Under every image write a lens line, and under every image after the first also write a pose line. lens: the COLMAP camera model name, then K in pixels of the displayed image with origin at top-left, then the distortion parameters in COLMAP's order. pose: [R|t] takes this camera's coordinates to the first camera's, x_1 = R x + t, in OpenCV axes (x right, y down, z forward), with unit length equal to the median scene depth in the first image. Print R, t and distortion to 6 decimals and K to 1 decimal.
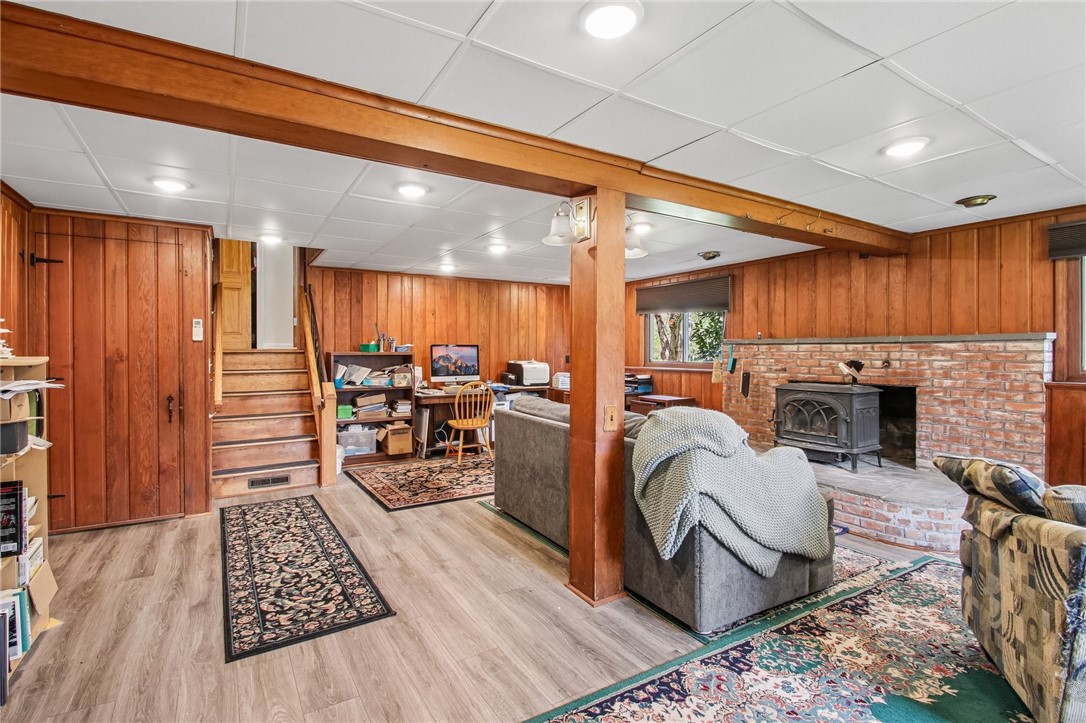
lens RADIAL K [[501.6, 0, 523.7], [0, 501.6, 355.7], [0, 0, 1]] dist [0.000413, -0.009587]
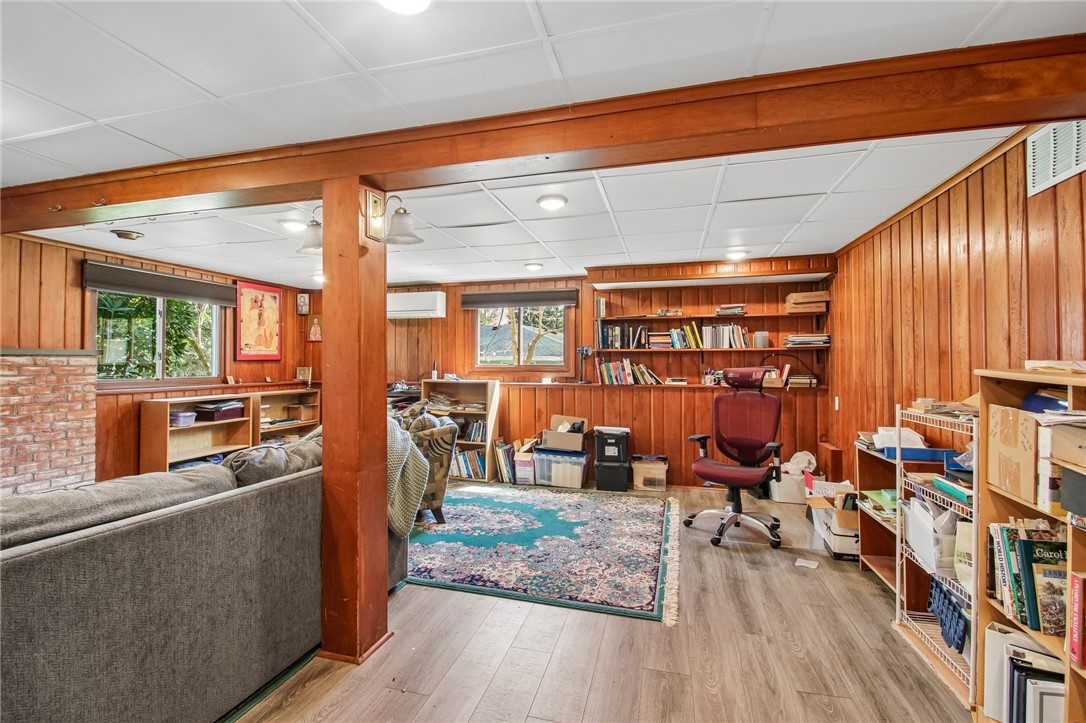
lens RADIAL K [[501.6, 0, 523.7], [0, 501.6, 355.7], [0, 0, 1]] dist [0.000413, -0.009587]
pose [[-0.686356, 0.014583, 0.727119, -0.499580], [0.007991, 0.999890, -0.012510, -0.008625], [-0.727221, -0.002776, -0.686397, 1.009913]]
